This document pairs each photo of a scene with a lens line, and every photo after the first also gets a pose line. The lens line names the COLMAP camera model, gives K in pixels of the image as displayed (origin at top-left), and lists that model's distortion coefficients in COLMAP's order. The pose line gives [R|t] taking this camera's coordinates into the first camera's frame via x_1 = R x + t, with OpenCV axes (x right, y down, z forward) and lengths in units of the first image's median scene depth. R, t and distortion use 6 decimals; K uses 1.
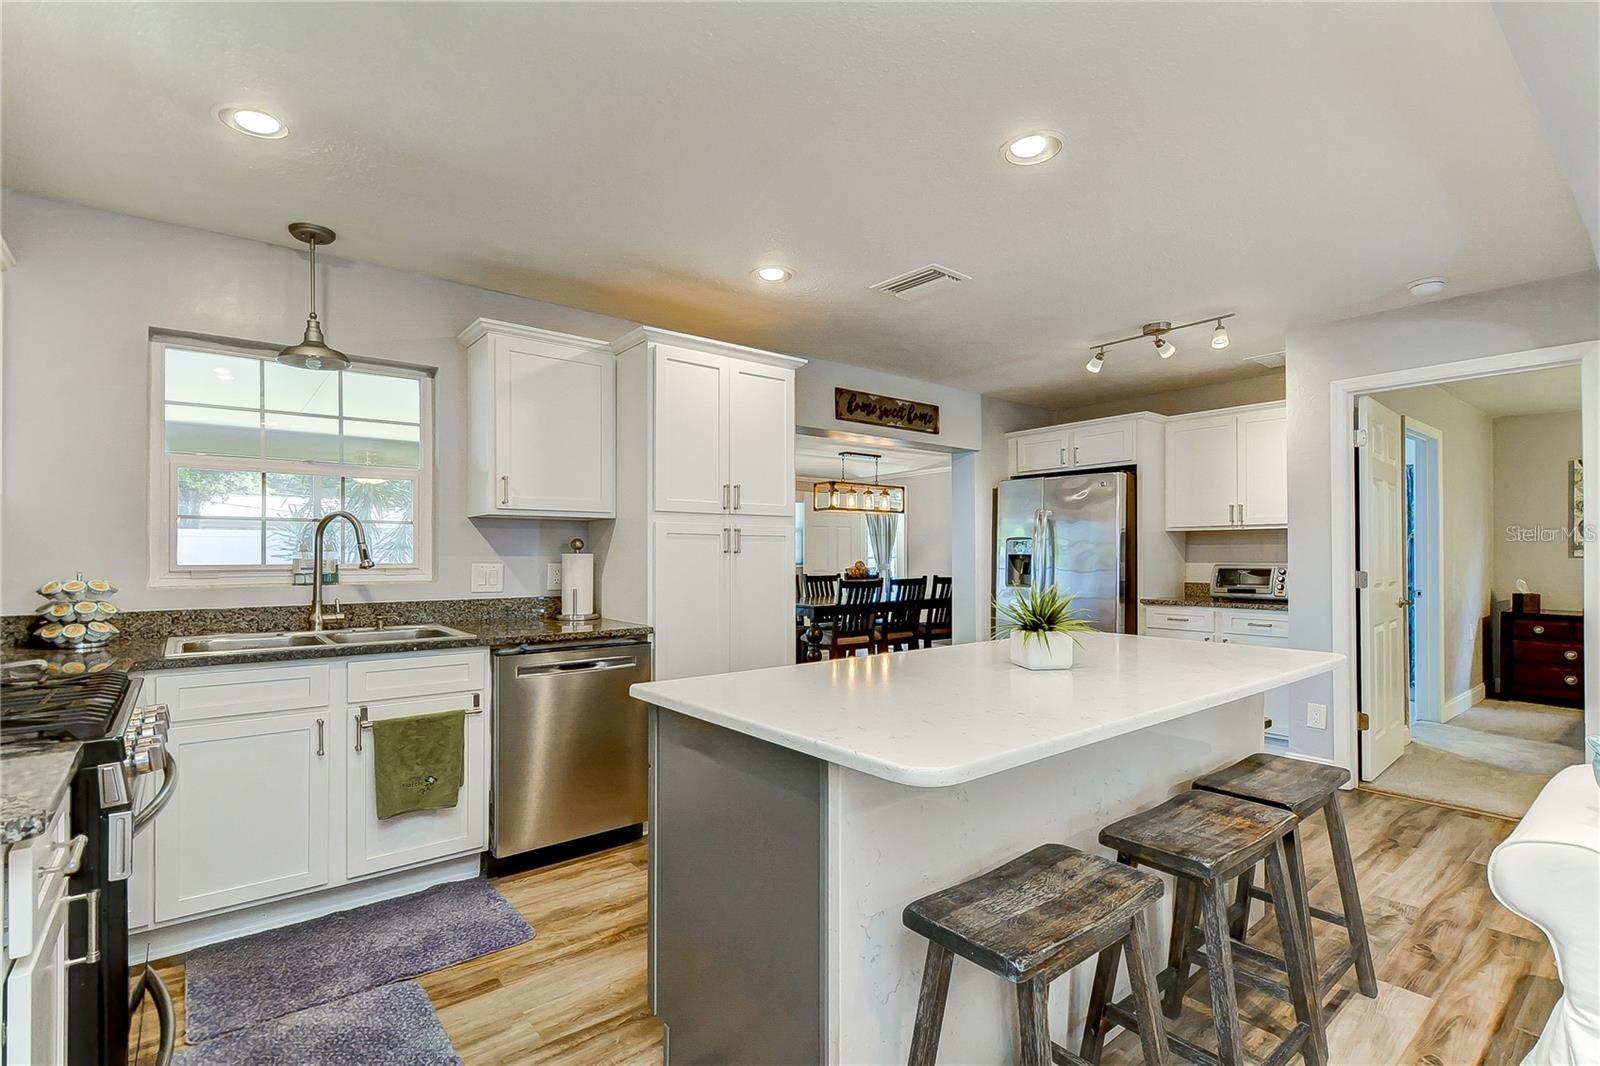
lens RADIAL K [[753.7, 0, 812.9], [0, 753.7, 549.9], [0, 0, 1]] dist [-0.000068, -0.000987]
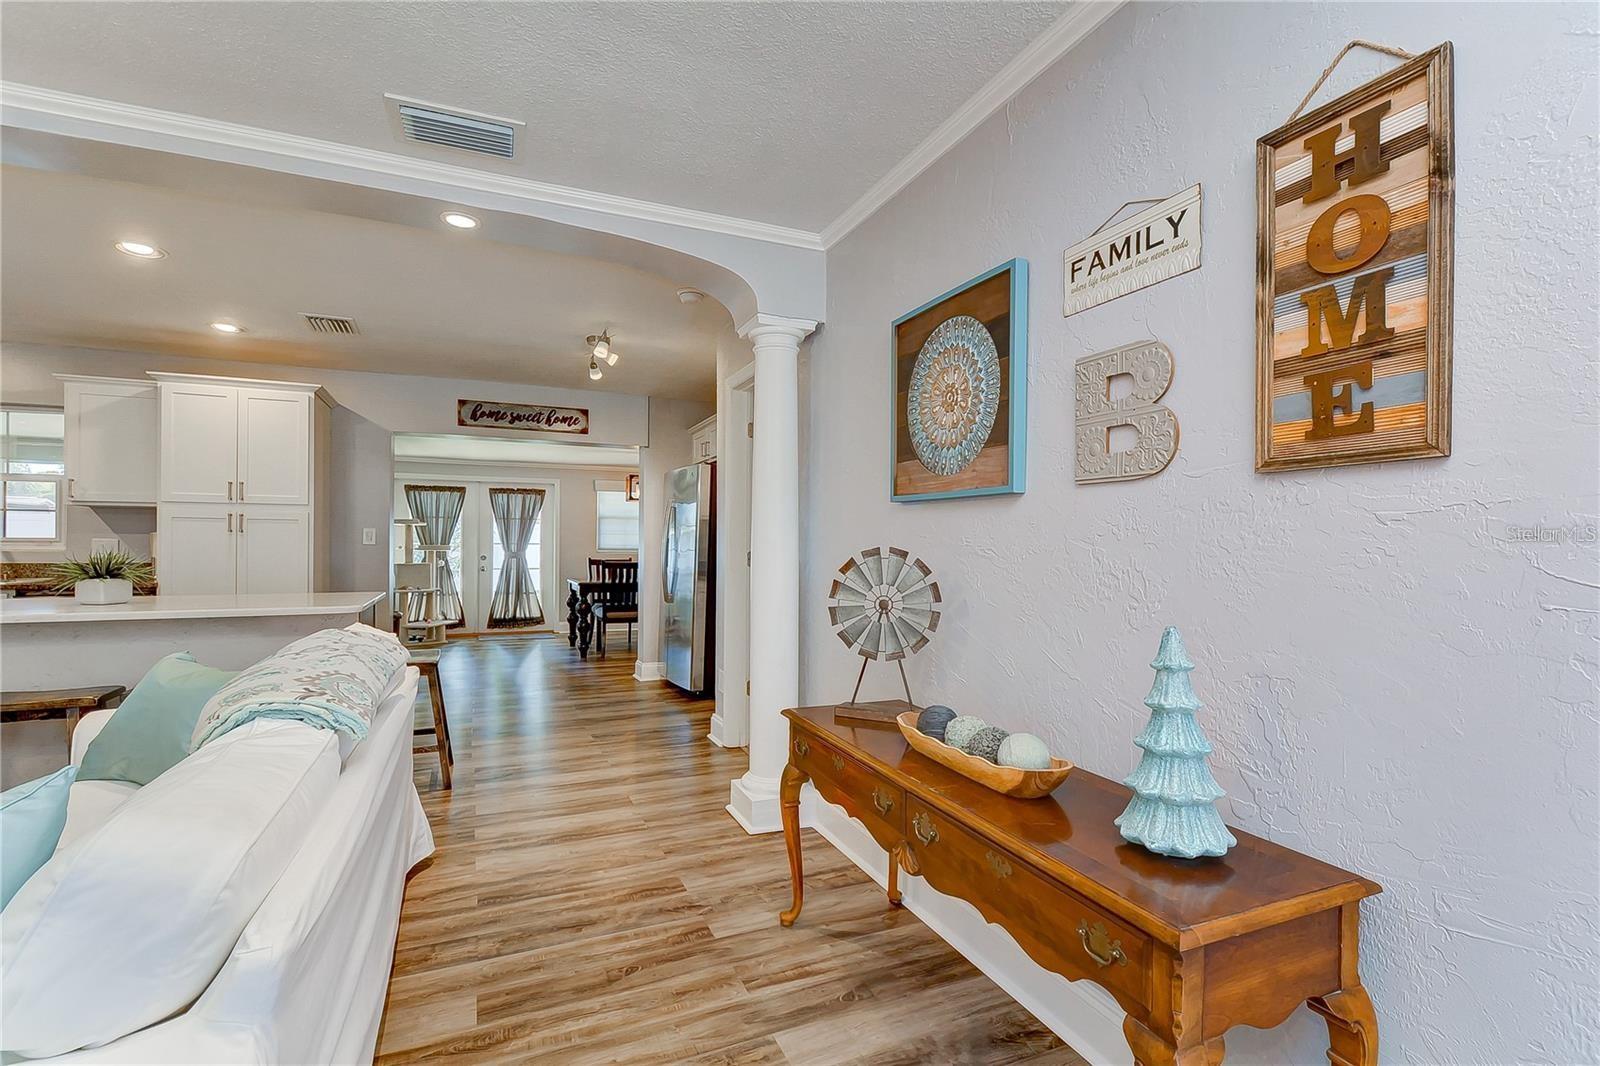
lens RADIAL K [[753.7, 0, 812.9], [0, 753.7, 549.9], [0, 0, 1]] dist [-0.000068, -0.000987]
pose [[0.963755, 0.008388, -0.266658, 0.911467], [-0.005440, 0.999916, 0.011793, 0.010756], [0.266735, -0.009915, 0.963719, -0.027412]]
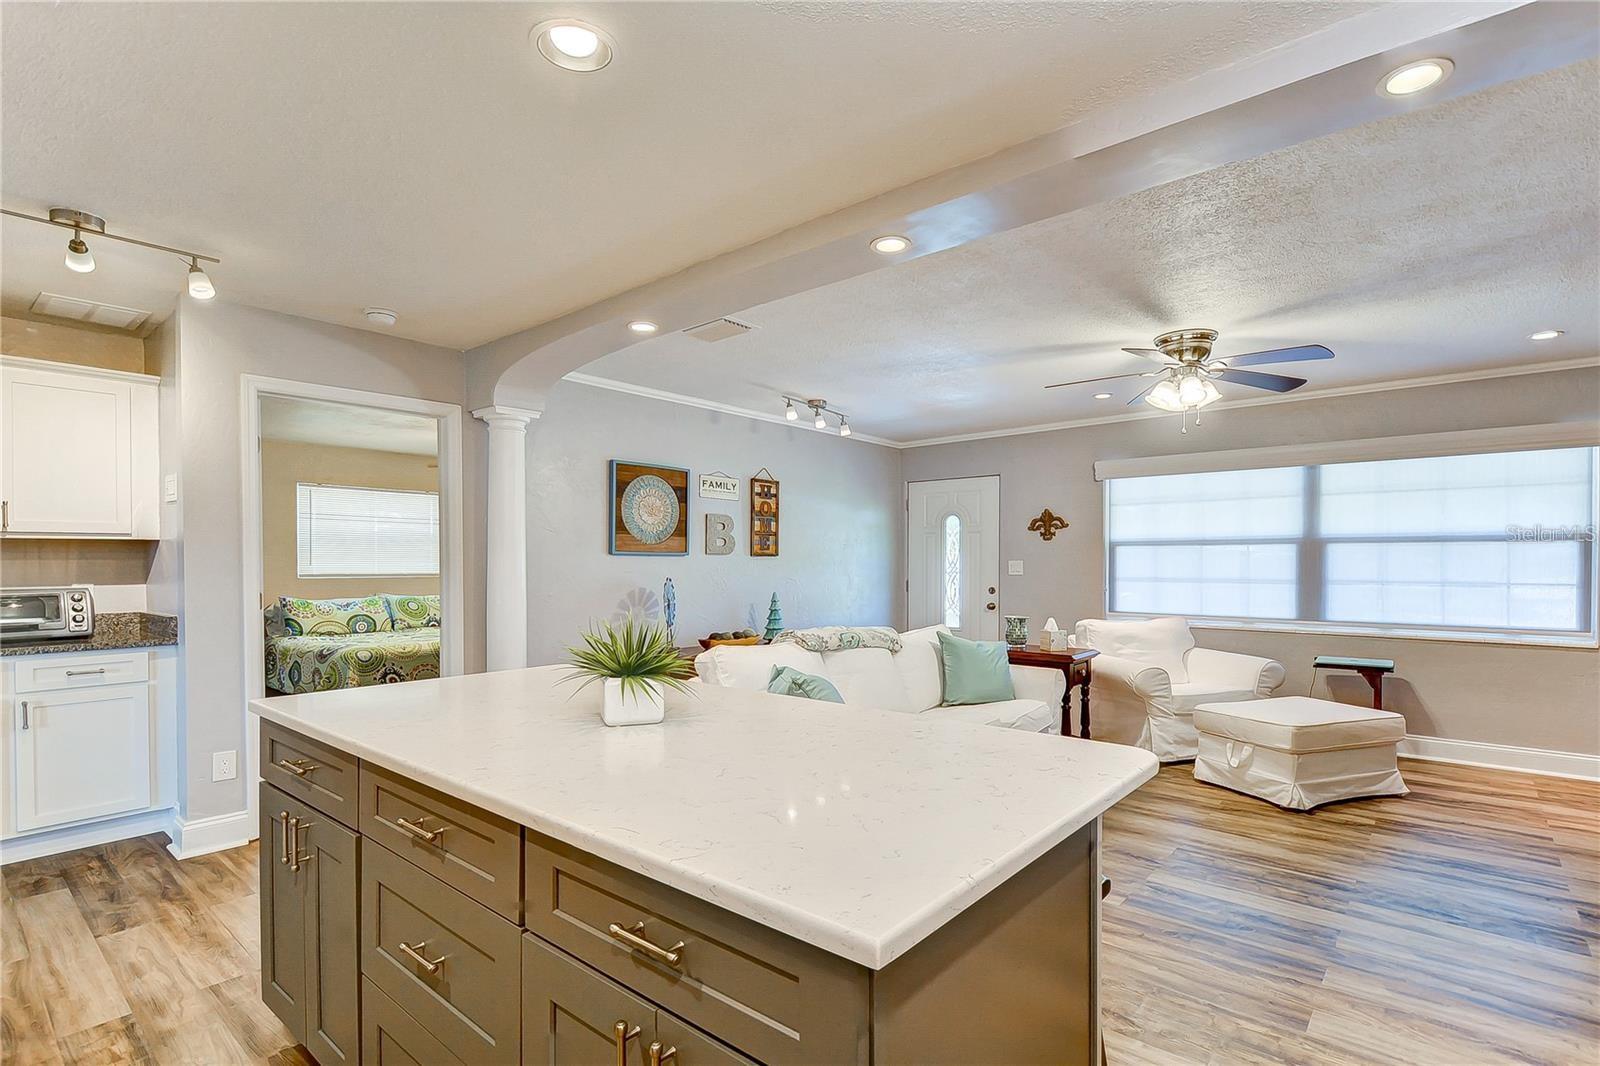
lens RADIAL K [[764.2, 0, 806.5], [0, 764.2, 566.6], [0, 0, 1]] dist [-0.003359, -0.001445]
pose [[-0.173527, -0.005778, 0.984812, -0.239804], [-0.001722, 0.999983, 0.005564, -0.006564], [-0.984828, -0.000730, -0.173534, 0.425989]]
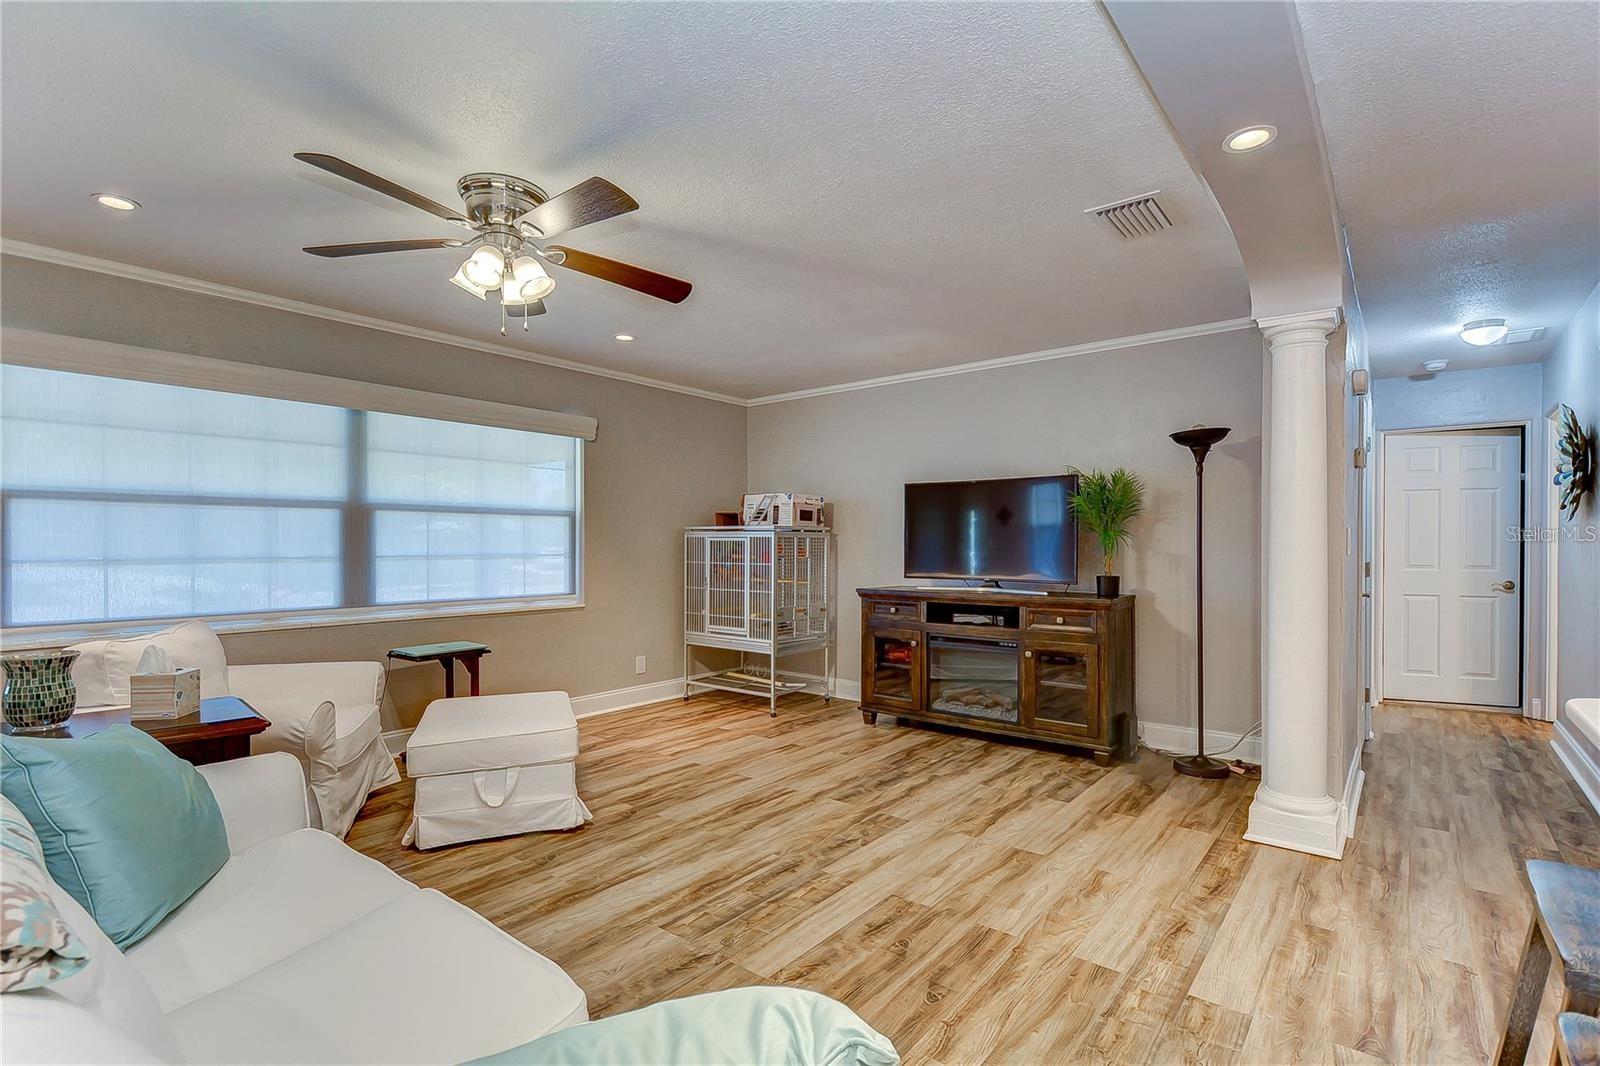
lens RADIAL K [[750.4, 0, 813.6], [0, 750.4, 549.9], [0, 0, 1]] dist [0.021760, -0.018866]
pose [[-0.977919, 0.002265, -0.208972, 0.401359], [0.001231, 0.999986, 0.005077, 0.007132], [0.208981, 0.004707, -0.977908, 0.469101]]
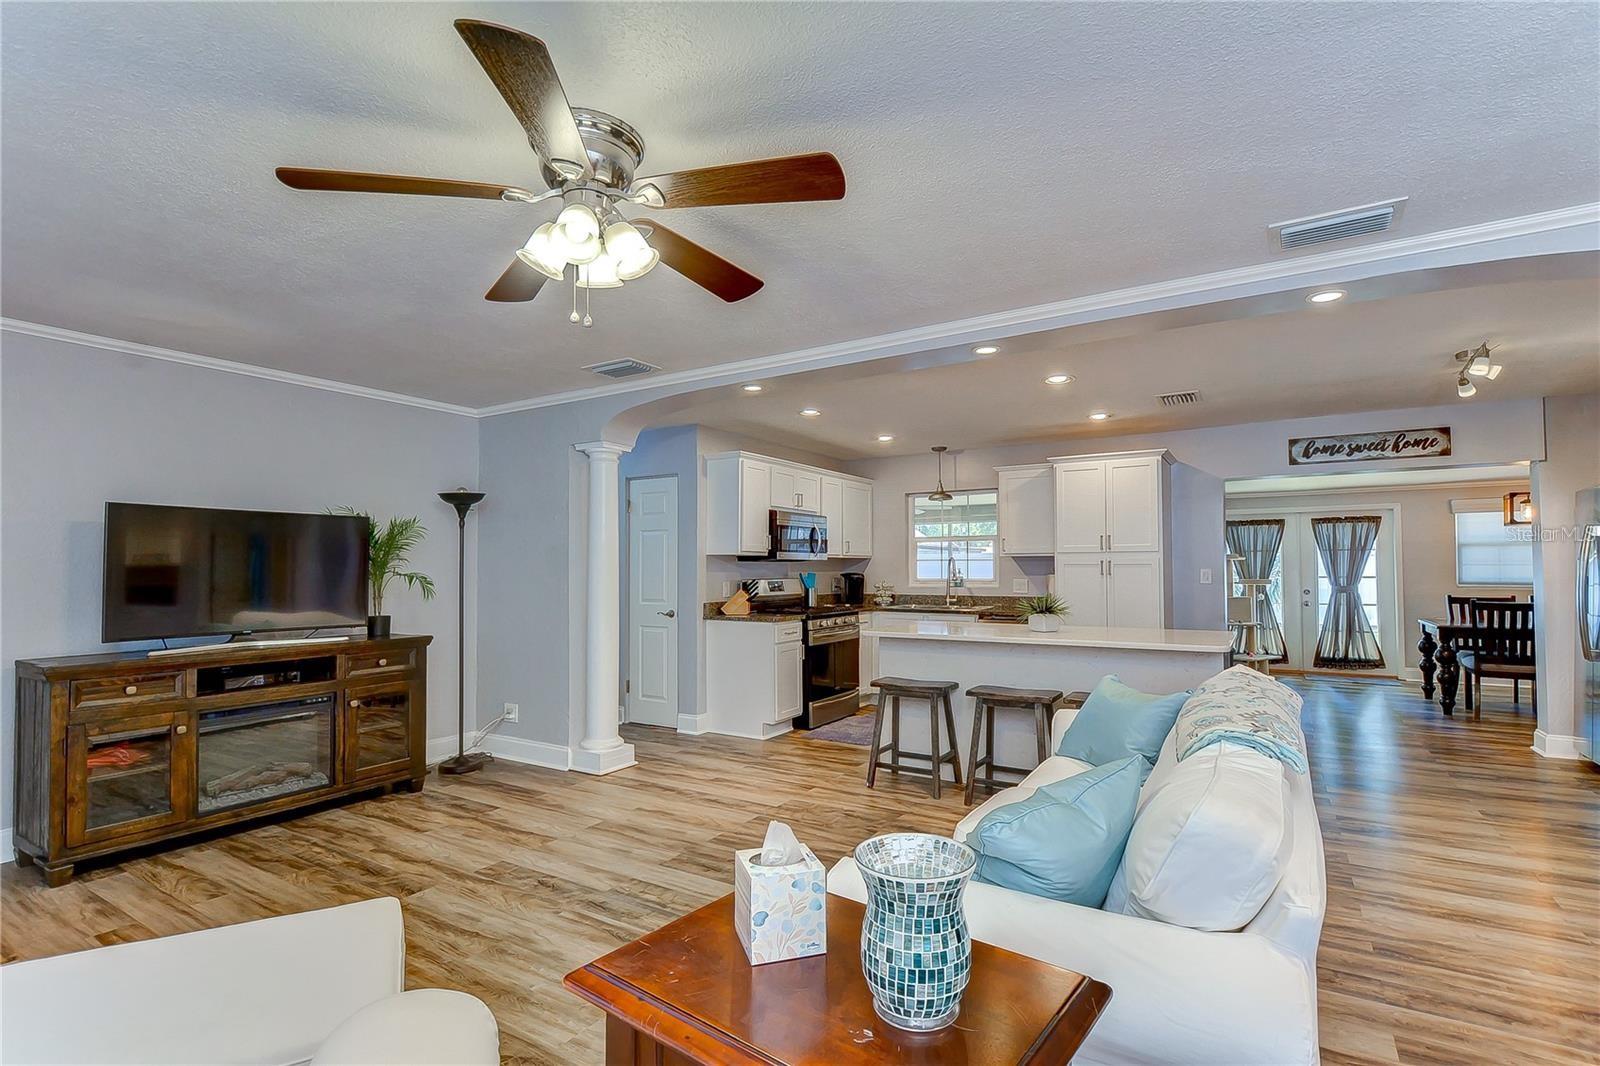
lens RADIAL K [[752.5, 0, 807.1], [0, 752.5, 545.7], [0, 0, 1]] dist [0.000032, -0.001830]
pose [[0.318841, -0.029779, -0.947340, 0.938946], [0.008337, 0.999556, -0.028615, -0.013426], [0.947772, 0.001226, 0.318947, -0.139919]]
